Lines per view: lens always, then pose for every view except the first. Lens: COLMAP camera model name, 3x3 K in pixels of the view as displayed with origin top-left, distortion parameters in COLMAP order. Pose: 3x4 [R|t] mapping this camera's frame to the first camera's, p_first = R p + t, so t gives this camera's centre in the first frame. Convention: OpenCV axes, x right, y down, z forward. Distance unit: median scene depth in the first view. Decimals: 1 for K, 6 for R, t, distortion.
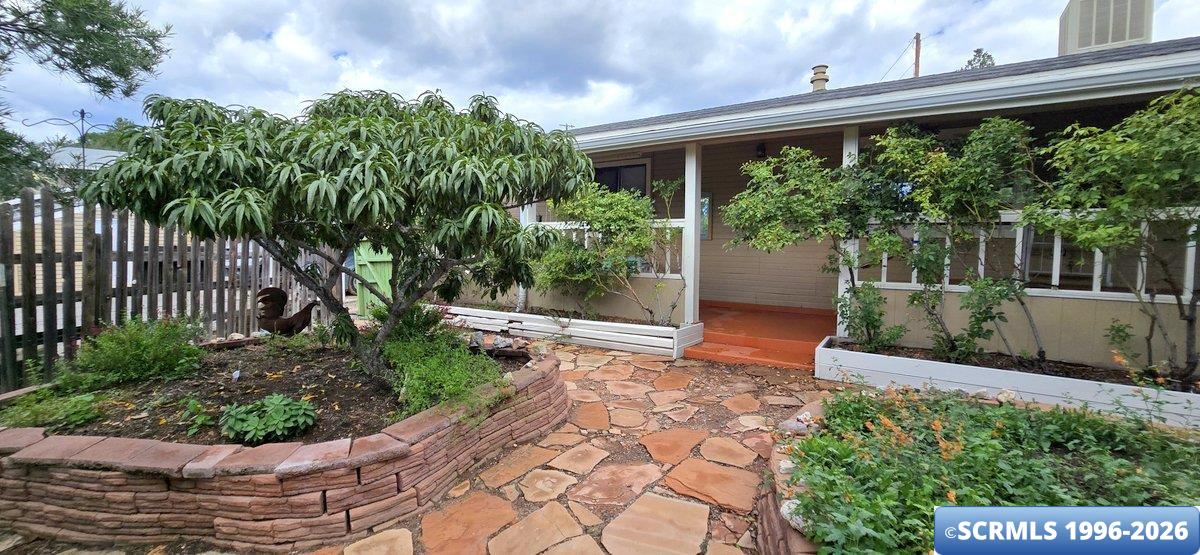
lens RADIAL K [[495.2, 0, 593.0], [0, 495.2, 269.5], [0, 0, 1]] dist [-0.000346, 0.000566]
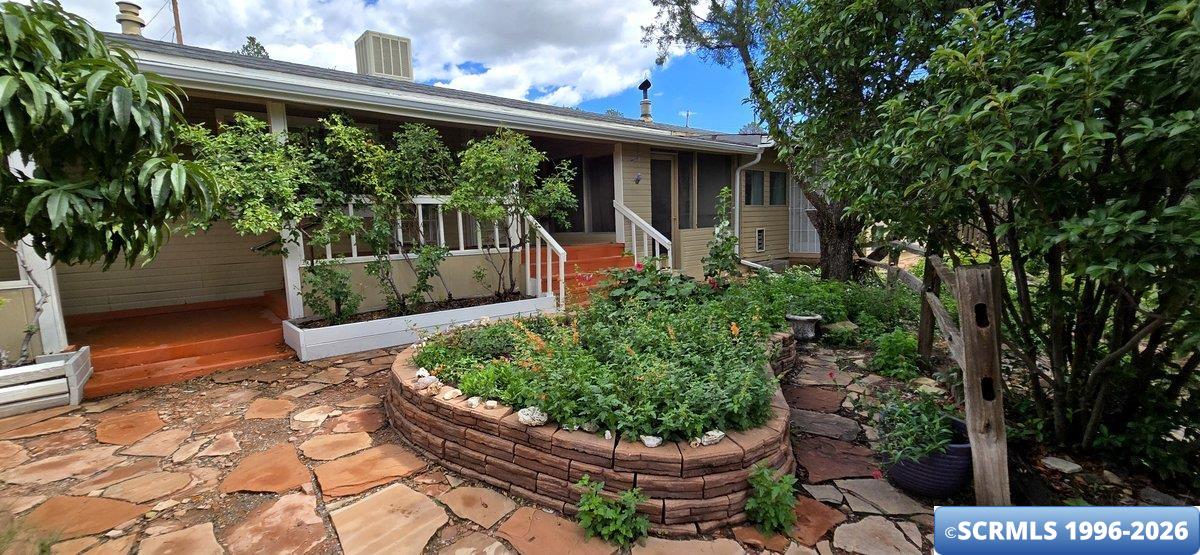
lens RADIAL K [[495.2, 0, 591.5], [0, 495.2, 279.6], [0, 0, 1]] dist [-0.000346, 0.000566]
pose [[0.260761, -0.132143, 0.956317, -0.350923], [0.079840, 0.990146, 0.115047, -0.010197], [-0.962096, 0.046352, 0.268742, 0.201914]]
